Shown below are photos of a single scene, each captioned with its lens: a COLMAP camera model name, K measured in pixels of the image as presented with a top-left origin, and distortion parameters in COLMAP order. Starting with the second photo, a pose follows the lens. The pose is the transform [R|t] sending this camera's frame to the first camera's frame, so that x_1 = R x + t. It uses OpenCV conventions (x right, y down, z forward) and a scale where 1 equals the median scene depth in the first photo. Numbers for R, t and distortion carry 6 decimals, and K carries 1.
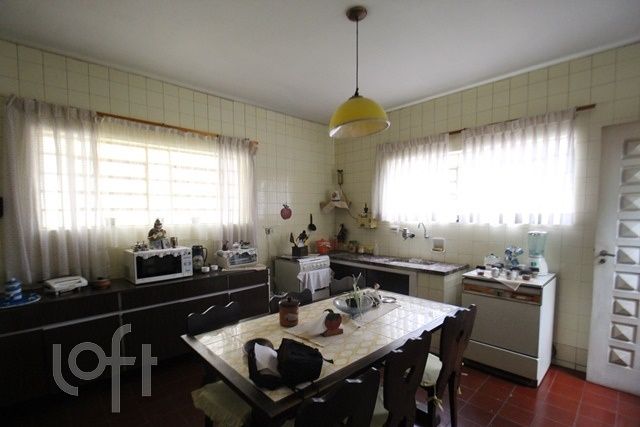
lens RADIAL K [[299.0, 0, 319.0], [0, 299.0, 237.9], [0, 0, 1]] dist [0.000449, -0.000014]
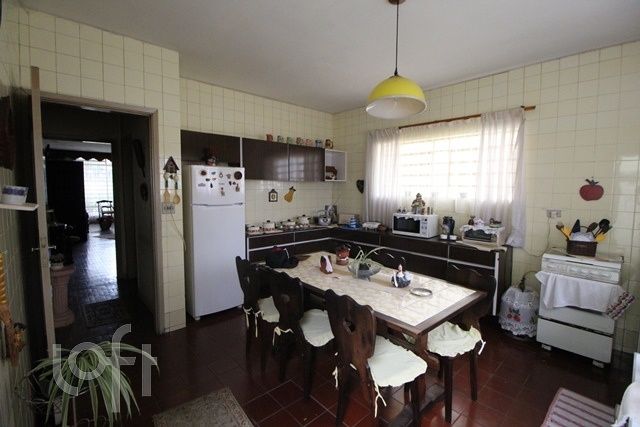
lens RADIAL K [[294.7, 0, 320.0], [0, 294.7, 213.5], [0, 0, 1]] dist [-0.001741, -0.000741]
pose [[-0.008609, 0.093227, -0.995608, 0.824752], [-0.099392, 0.990634, 0.093621, -0.049340], [0.995011, 0.099761, 0.000737, 0.546364]]
